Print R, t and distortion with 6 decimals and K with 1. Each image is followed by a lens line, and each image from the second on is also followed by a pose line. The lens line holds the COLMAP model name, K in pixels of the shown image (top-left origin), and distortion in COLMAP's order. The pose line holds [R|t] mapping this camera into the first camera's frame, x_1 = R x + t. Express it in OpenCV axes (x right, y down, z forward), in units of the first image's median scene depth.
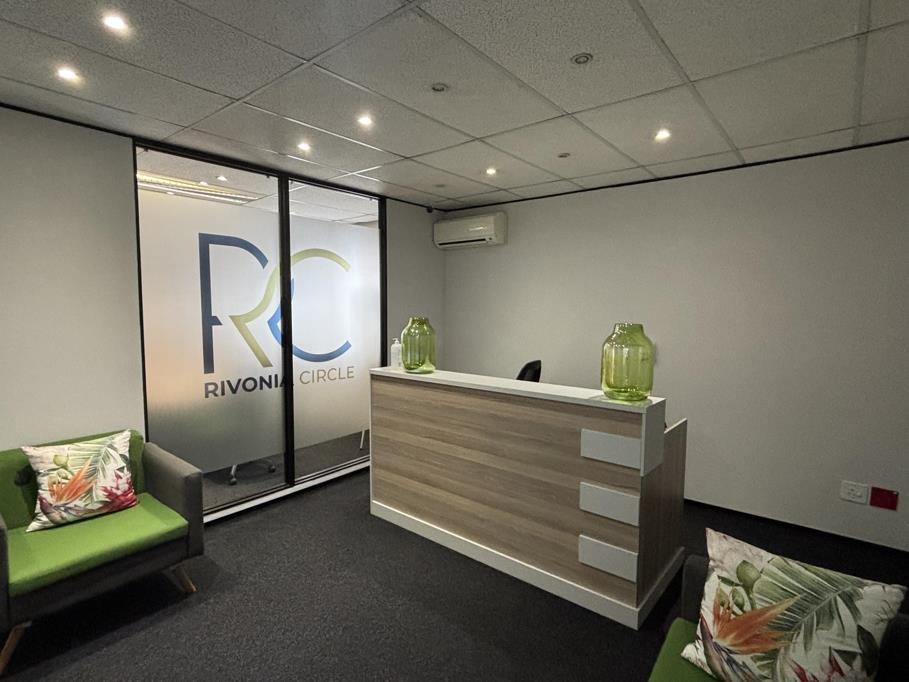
lens RADIAL K [[471.5, 0, 452.4], [0, 471.5, 340.9], [0, 0, 1]] dist [0.003787, 0.000640]
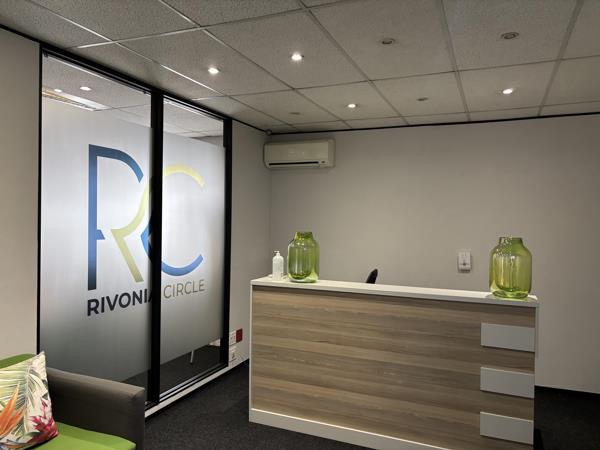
lens RADIAL K [[449.4, 0, 304.1], [0, 449.4, 225.9], [0, 0, 1]] dist [0.011366, -0.009734]
pose [[0.958022, 0.007101, 0.286606, -0.373211], [0.010981, 0.998051, -0.061434, 0.000636], [-0.286484, 0.062002, 0.956077, -0.001858]]
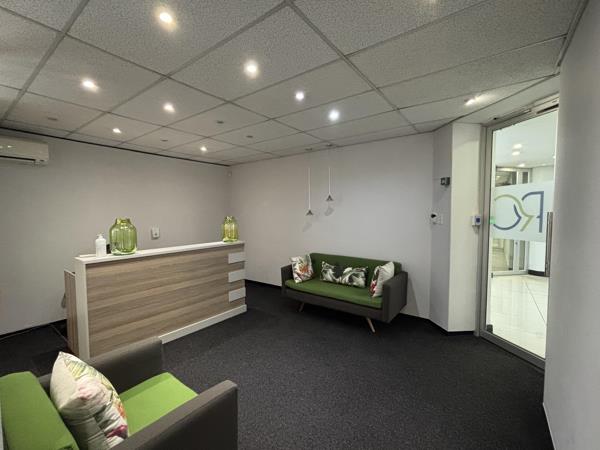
lens RADIAL K [[263.2, 0, 303.0], [0, 263.2, 227.5], [0, 0, 1]] dist [-0.002931, -0.001105]
pose [[-0.056355, -0.065971, 0.996229, -0.965663], [0.080972, 0.994226, 0.070418, -0.034483], [-0.995122, 0.084635, -0.050688, 0.459148]]
